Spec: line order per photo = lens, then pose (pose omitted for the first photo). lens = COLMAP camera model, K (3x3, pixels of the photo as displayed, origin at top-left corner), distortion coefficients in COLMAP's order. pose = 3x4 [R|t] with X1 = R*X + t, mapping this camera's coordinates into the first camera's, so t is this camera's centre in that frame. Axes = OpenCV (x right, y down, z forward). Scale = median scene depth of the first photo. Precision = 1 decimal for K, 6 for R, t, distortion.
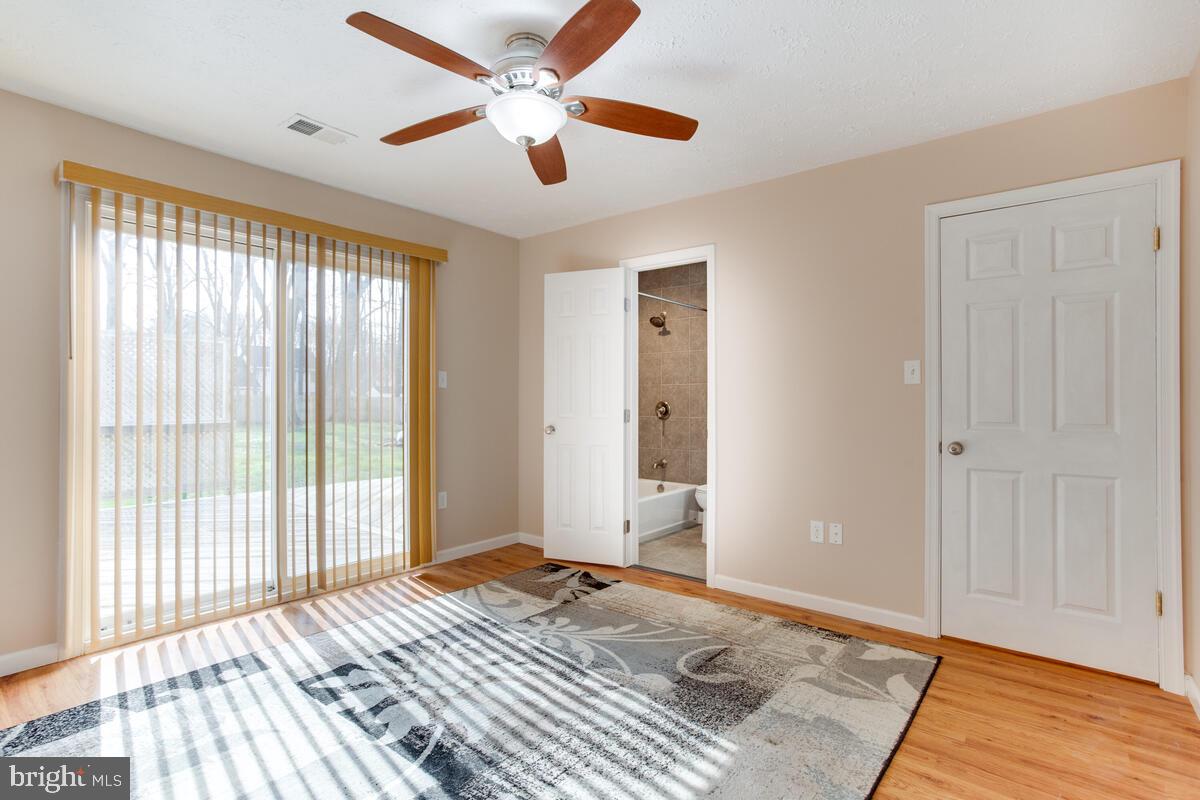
lens RADIAL K [[598.4, 0, 600.0], [0, 598.4, 400.0], [0, 0, 1]] dist [-0.052647, 0.038430]
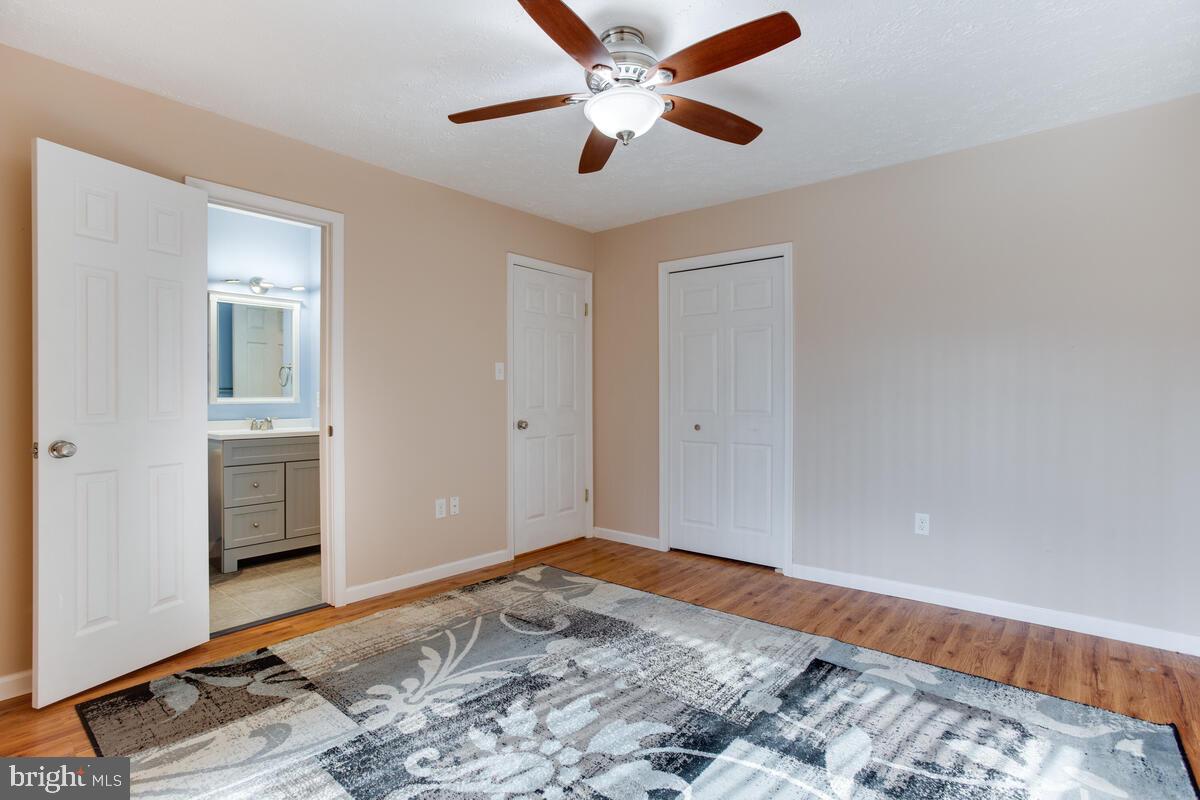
lens RADIAL K [[598.4, 0, 600.0], [0, 598.4, 400.0], [0, 0, 1]] dist [-0.052647, 0.038430]
pose [[-0.008263, -0.008030, 0.999934, -0.842395], [-0.001832, 0.999966, 0.008015, 0.007007], [-0.999964, -0.001766, -0.008277, 0.781240]]
